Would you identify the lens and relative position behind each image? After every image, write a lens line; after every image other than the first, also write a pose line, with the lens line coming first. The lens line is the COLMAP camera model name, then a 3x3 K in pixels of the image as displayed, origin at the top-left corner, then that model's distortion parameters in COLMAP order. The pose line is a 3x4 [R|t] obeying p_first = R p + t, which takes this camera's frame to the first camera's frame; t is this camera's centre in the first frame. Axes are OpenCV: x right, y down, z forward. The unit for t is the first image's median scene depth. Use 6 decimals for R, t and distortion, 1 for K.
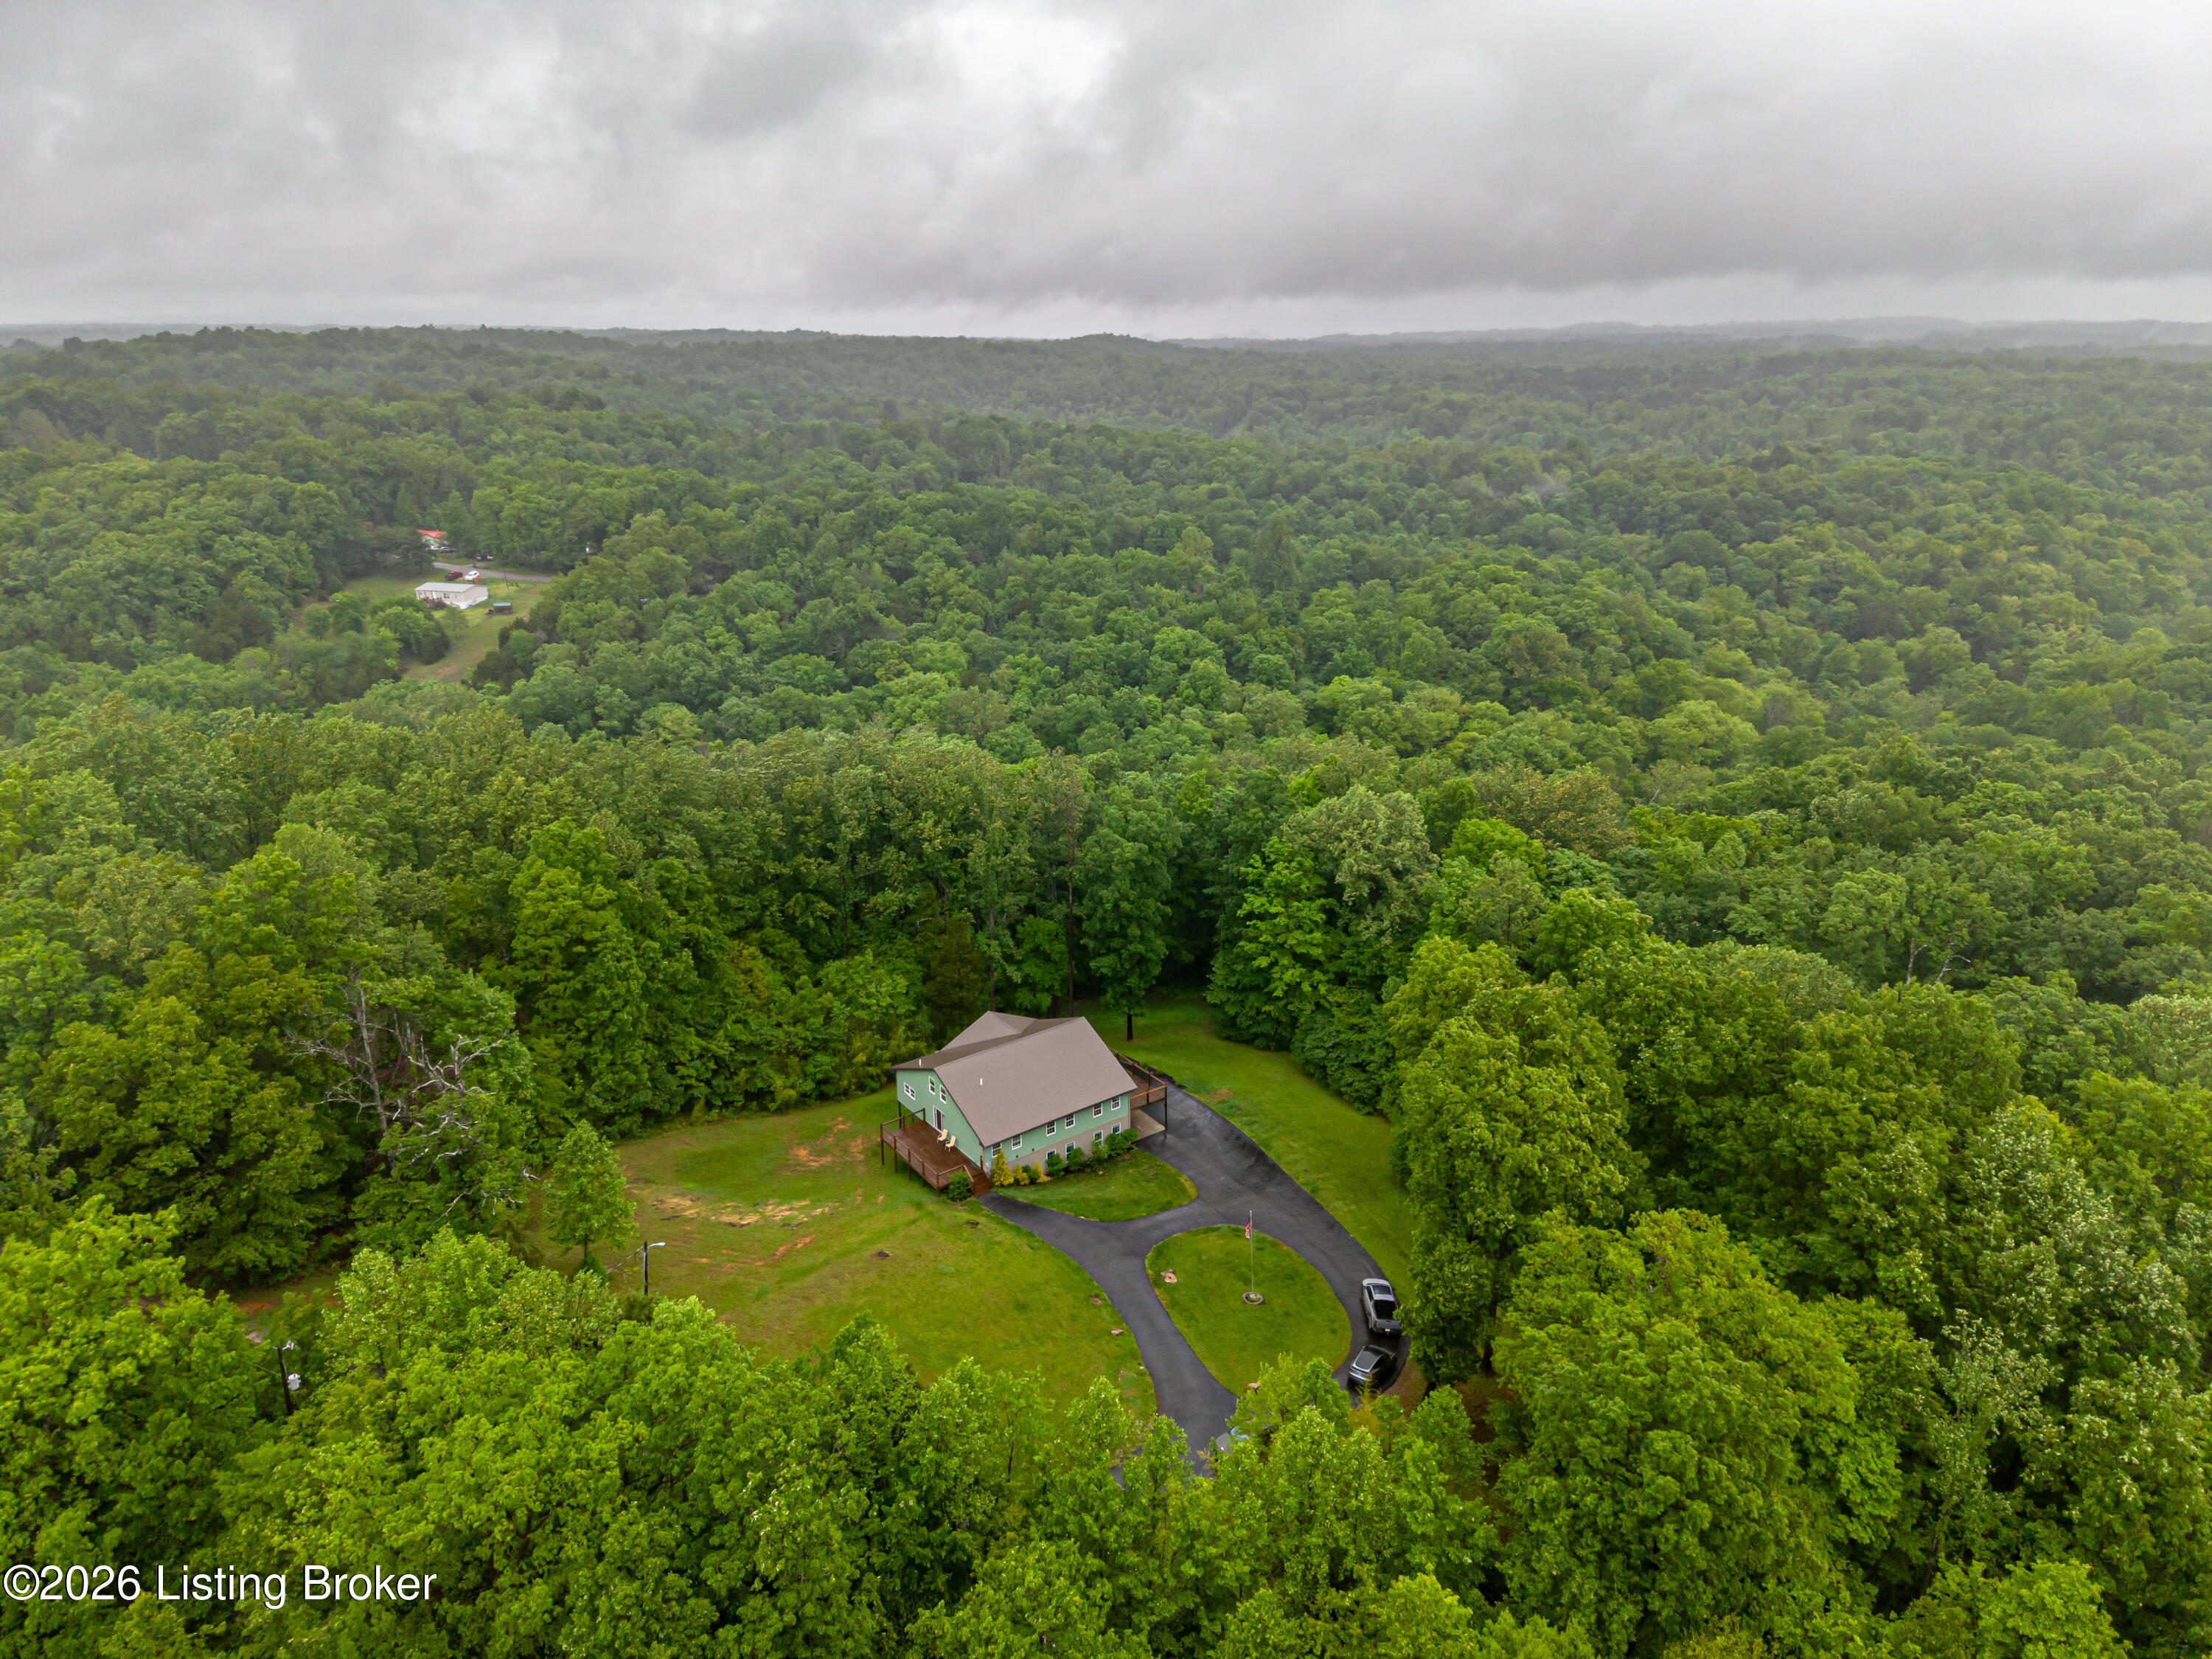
lens RADIAL K [[1483.0, 0, 1111.0], [0, 1483.0, 840.1], [0, 0, 1]] dist [0.305961, -0.347179]
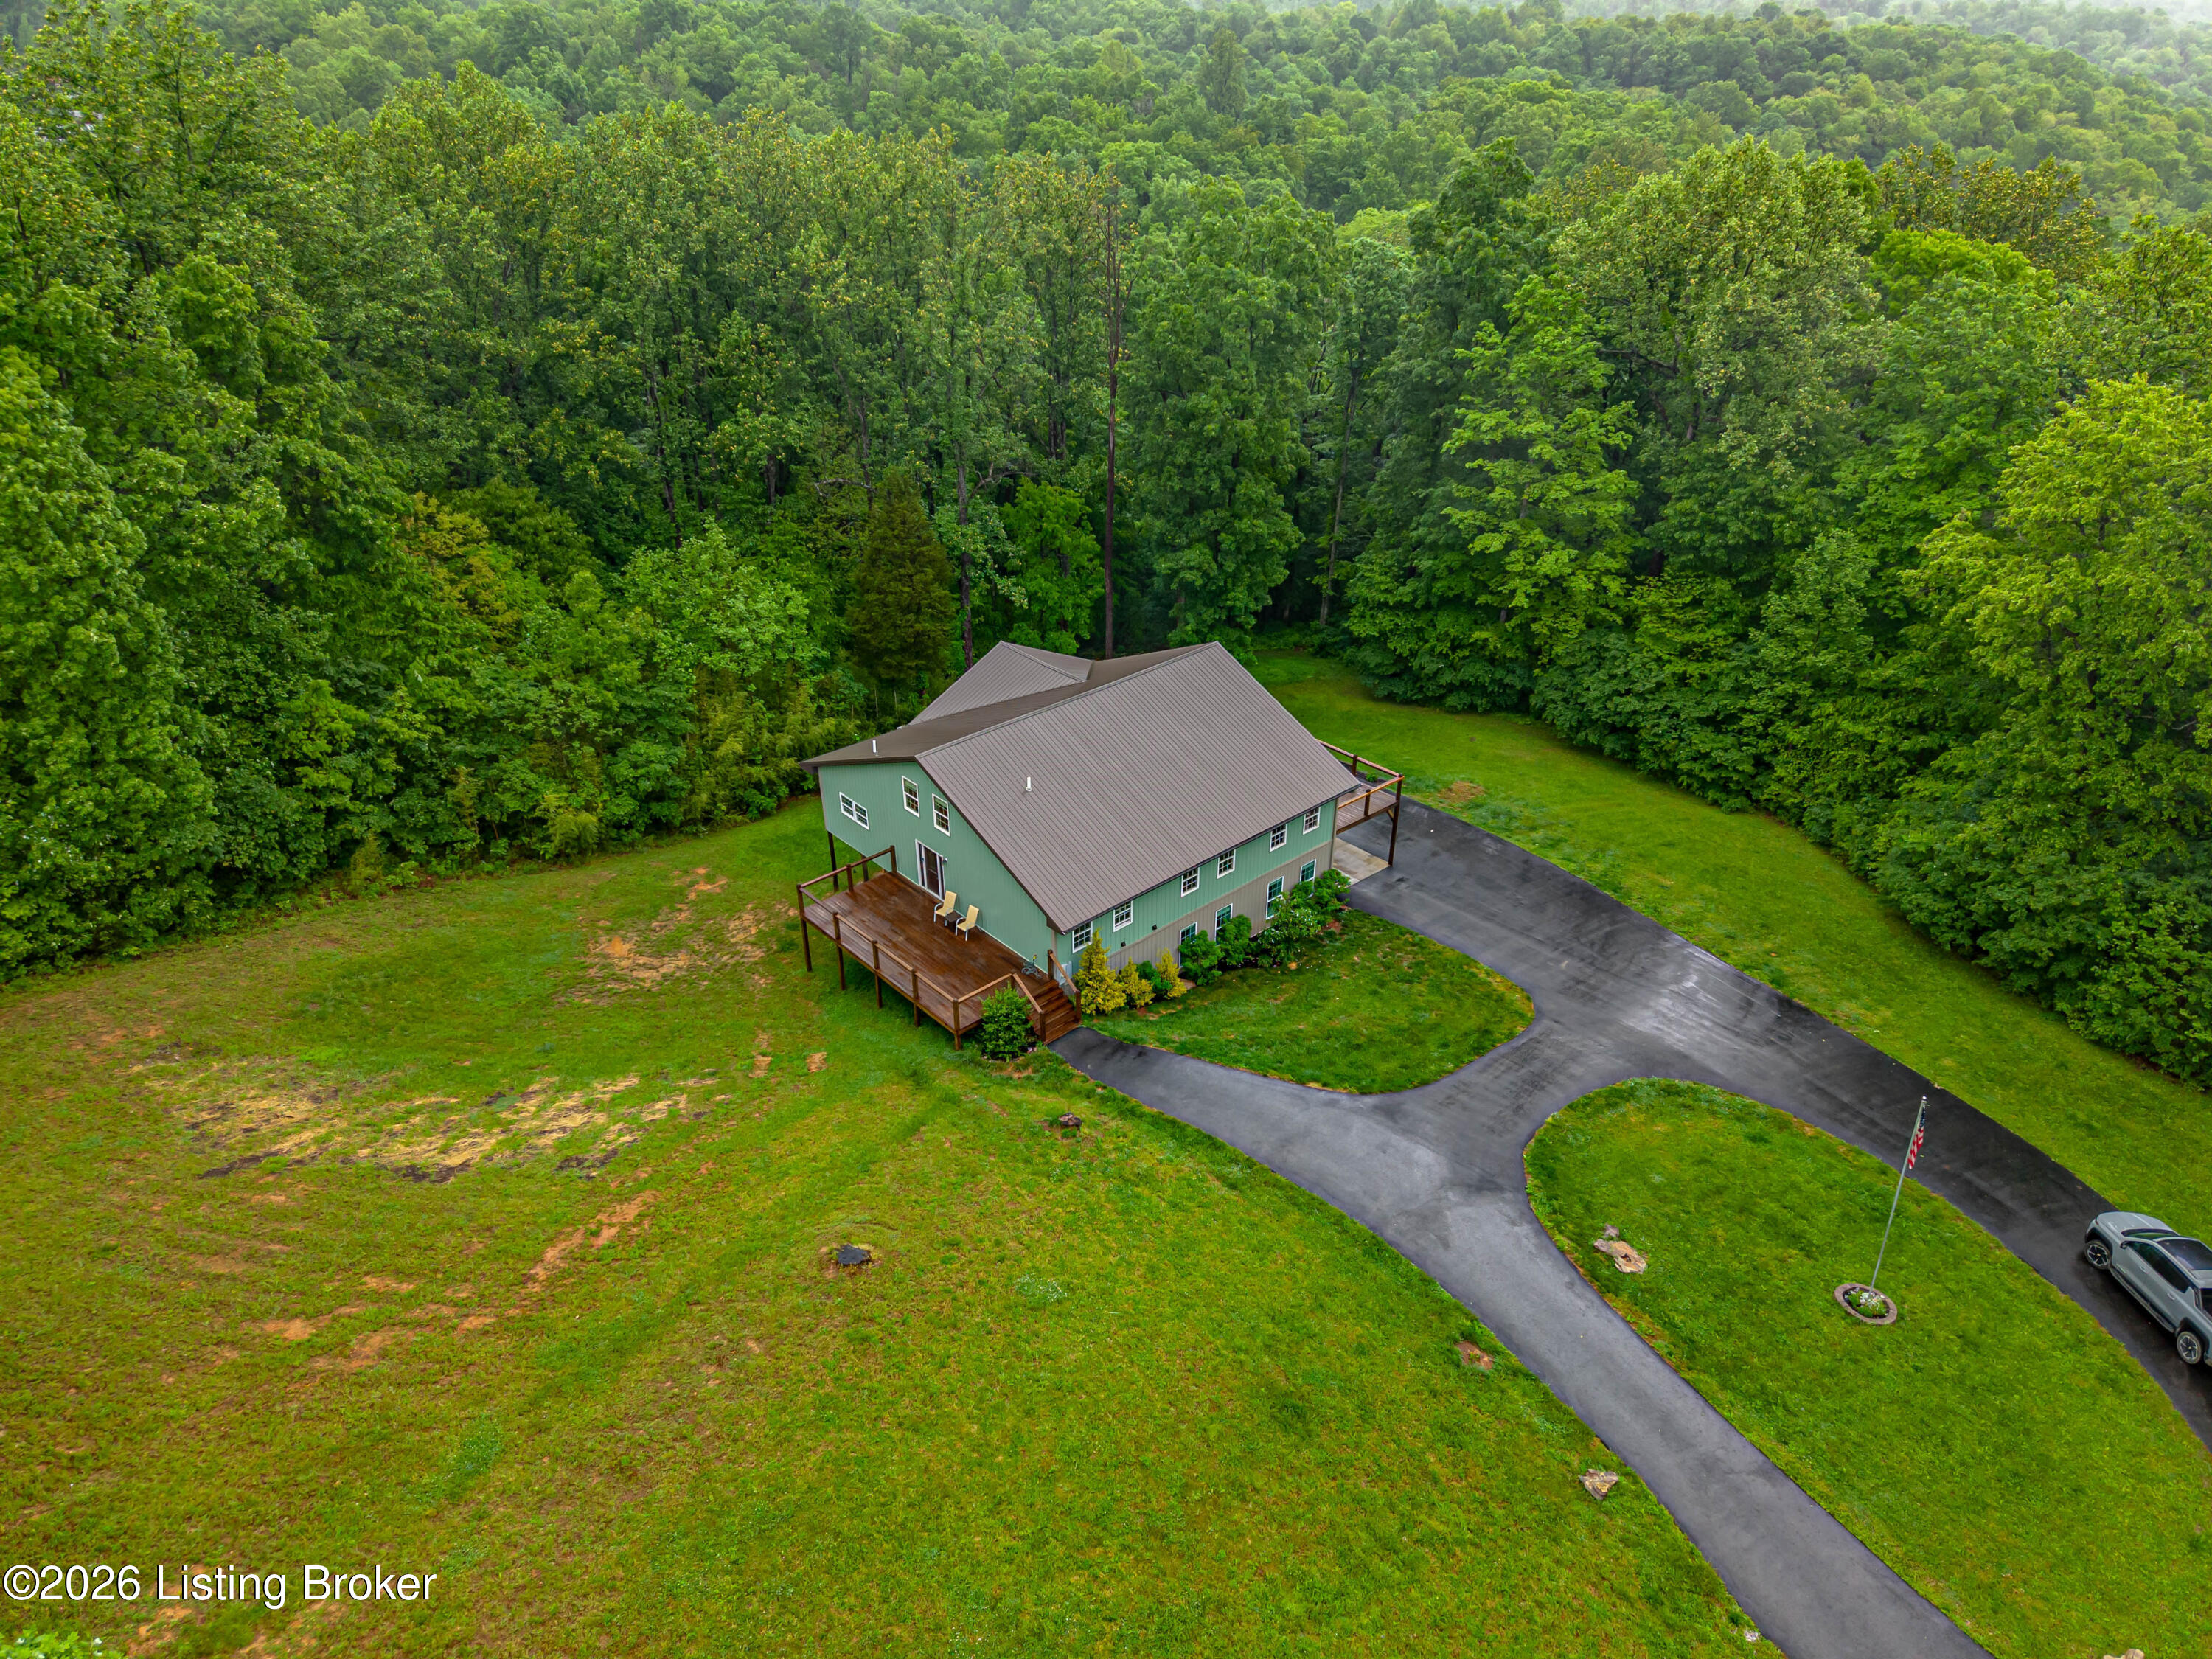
lens RADIAL K [[1483.0, 0, 1111.0], [0, 1483.0, 840.1], [0, 0, 1]] dist [0.305961, -0.347179]
pose [[0.995206, -0.045991, 0.086316, -0.091875], [0.029104, 0.981820, 0.187570, 0.089827], [-0.093373, -0.184158, 0.978451, 0.526626]]
